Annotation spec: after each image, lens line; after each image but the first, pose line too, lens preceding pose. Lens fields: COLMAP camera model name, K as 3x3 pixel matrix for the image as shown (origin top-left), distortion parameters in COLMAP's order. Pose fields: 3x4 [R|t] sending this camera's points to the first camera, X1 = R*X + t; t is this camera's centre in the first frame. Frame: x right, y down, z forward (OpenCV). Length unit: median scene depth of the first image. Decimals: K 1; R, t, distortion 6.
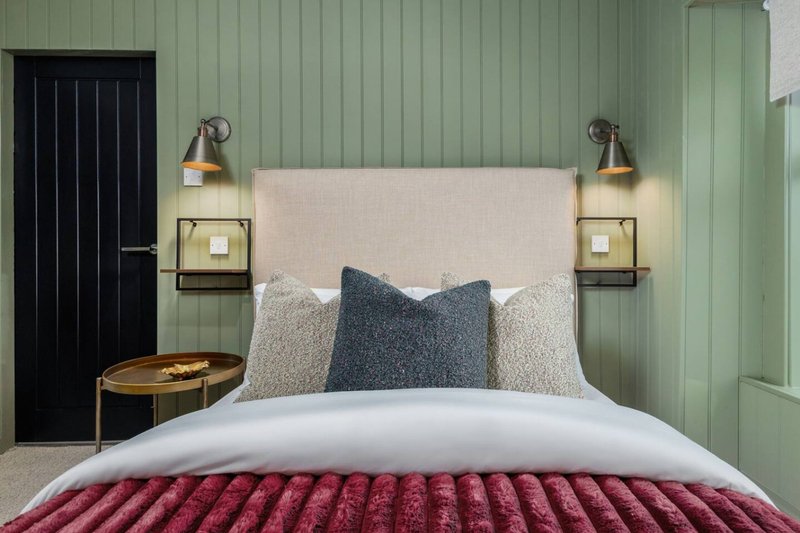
lens RADIAL K [[430.6, 0, 477.2], [0, 430.6, 255.8], [0, 0, 1]] dist [0.001158, 0.000715]
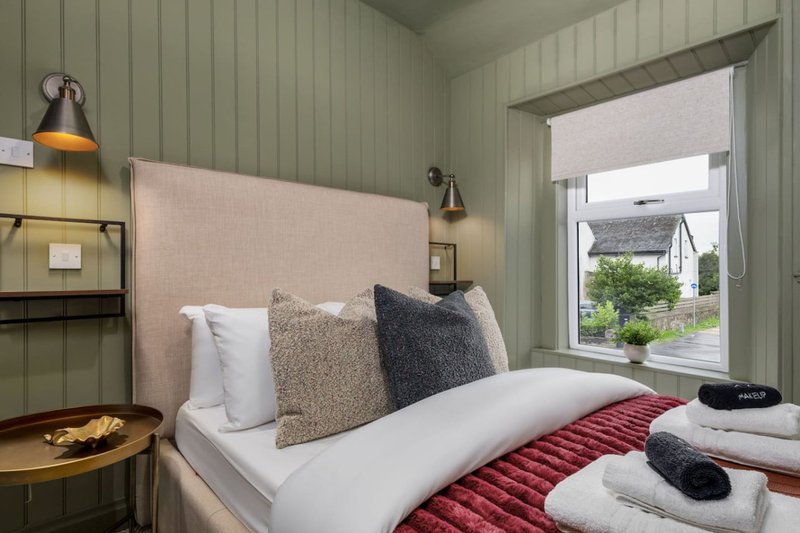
lens RADIAL K [[412.9, 0, 400.0], [0, 412.9, 266.5], [0, 0, 1]] dist [0.001837, 0.000302]
pose [[0.758093, 0.011343, 0.652048, -0.632614], [-0.005705, 0.999926, -0.010762, -0.003272], [-0.652122, 0.004439, 0.758101, 0.130923]]
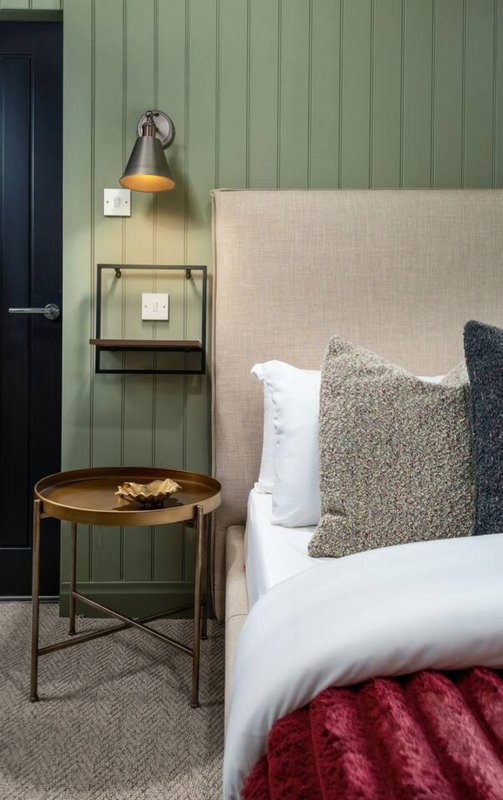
lens RADIAL K [[597.1, 0, 249.9], [0, 597.1, 359.8], [0, 0, 1]] dist [0.001789, -0.001043]
pose [[0.999327, 0.014539, -0.033680, -0.427033], [-0.014173, 0.999838, 0.011069, 0.045858], [0.033835, -0.010585, 0.999371, 0.090478]]
